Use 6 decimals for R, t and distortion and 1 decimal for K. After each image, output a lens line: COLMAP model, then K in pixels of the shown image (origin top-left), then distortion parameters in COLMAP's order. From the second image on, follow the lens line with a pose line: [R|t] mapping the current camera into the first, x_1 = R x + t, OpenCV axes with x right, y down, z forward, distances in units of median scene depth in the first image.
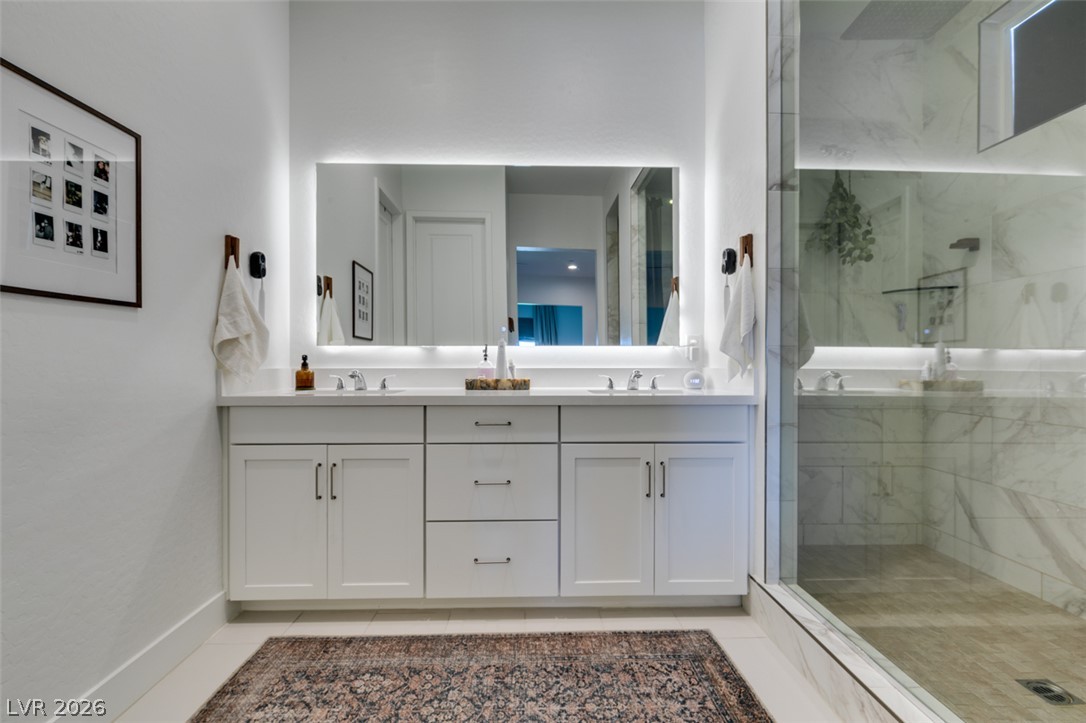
lens RADIAL K [[481.7, 0, 541.2], [0, 481.7, 365.2], [0, 0, 1]] dist [-0.001503, -0.000673]
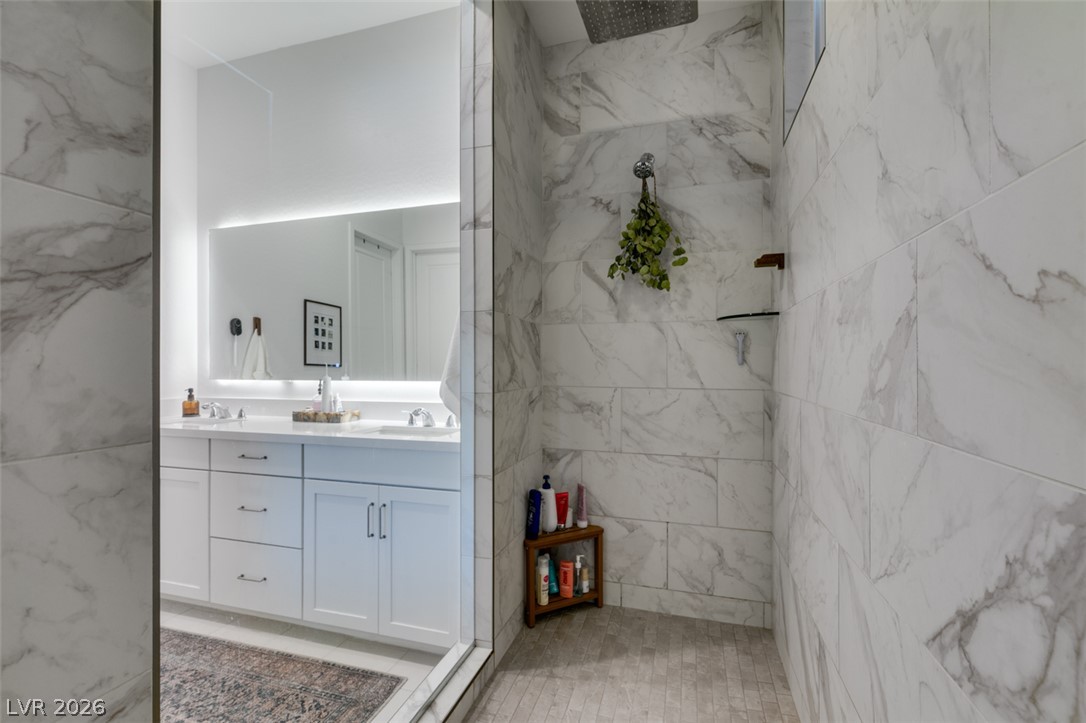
lens RADIAL K [[481.7, 0, 541.2], [0, 481.7, 365.2], [0, 0, 1]] dist [-0.001503, -0.000673]
pose [[0.947292, -0.002323, -0.320364, 0.870327], [0.000155, 0.999977, -0.006791, -0.082747], [0.320372, 0.006383, 0.947270, 0.137214]]
